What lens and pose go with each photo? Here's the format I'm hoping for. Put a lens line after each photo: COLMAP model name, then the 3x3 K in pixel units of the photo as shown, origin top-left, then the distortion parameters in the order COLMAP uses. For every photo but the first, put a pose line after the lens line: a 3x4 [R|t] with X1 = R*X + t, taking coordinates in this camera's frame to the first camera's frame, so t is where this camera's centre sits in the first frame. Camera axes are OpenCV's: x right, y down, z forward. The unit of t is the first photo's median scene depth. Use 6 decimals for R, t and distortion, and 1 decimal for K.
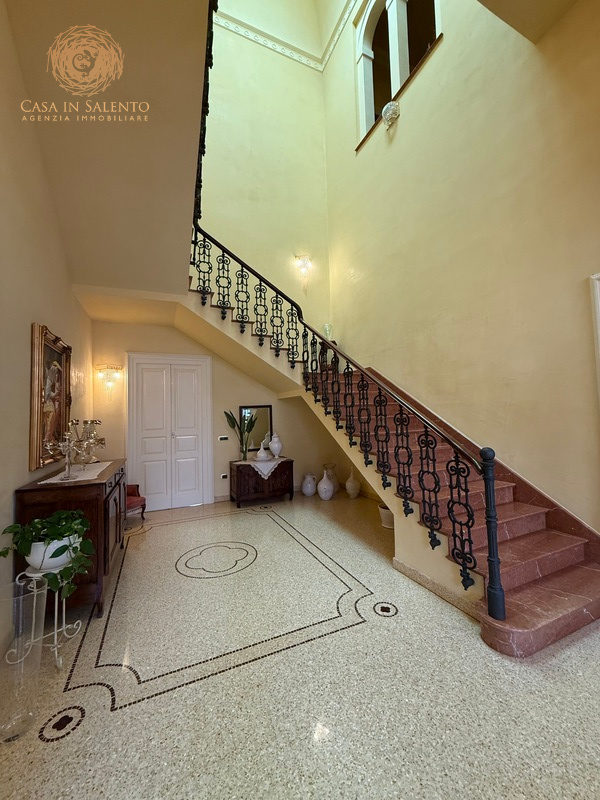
lens RADIAL K [[317.9, 0, 300.8], [0, 317.9, 396.7], [0, 0, 1]] dist [0.000603, -0.000100]
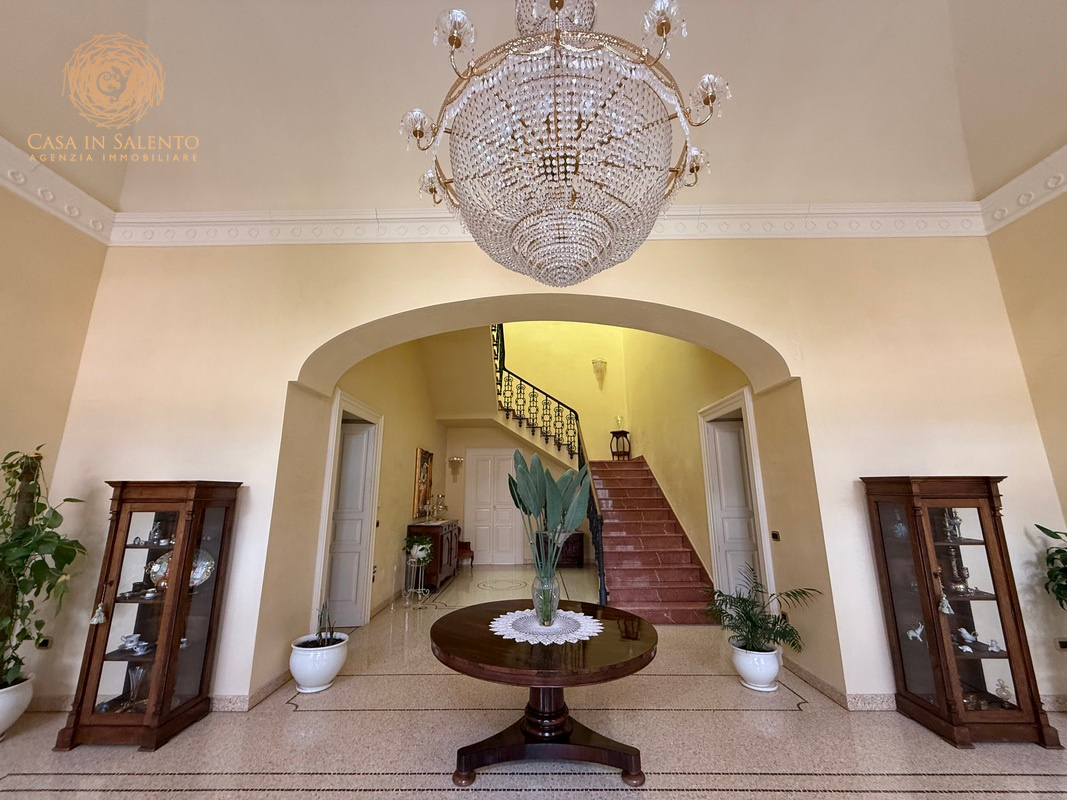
lens RADIAL K [[424.0, 0, 529.8], [0, 424.0, 399.0], [0, 0, 1]] dist [0.000603, -0.000100]
pose [[0.908157, -0.072011, -0.412390, 0.599401], [0.002147, 0.985882, -0.167425, -0.042091], [0.418624, 0.151163, 0.895491, -0.736985]]
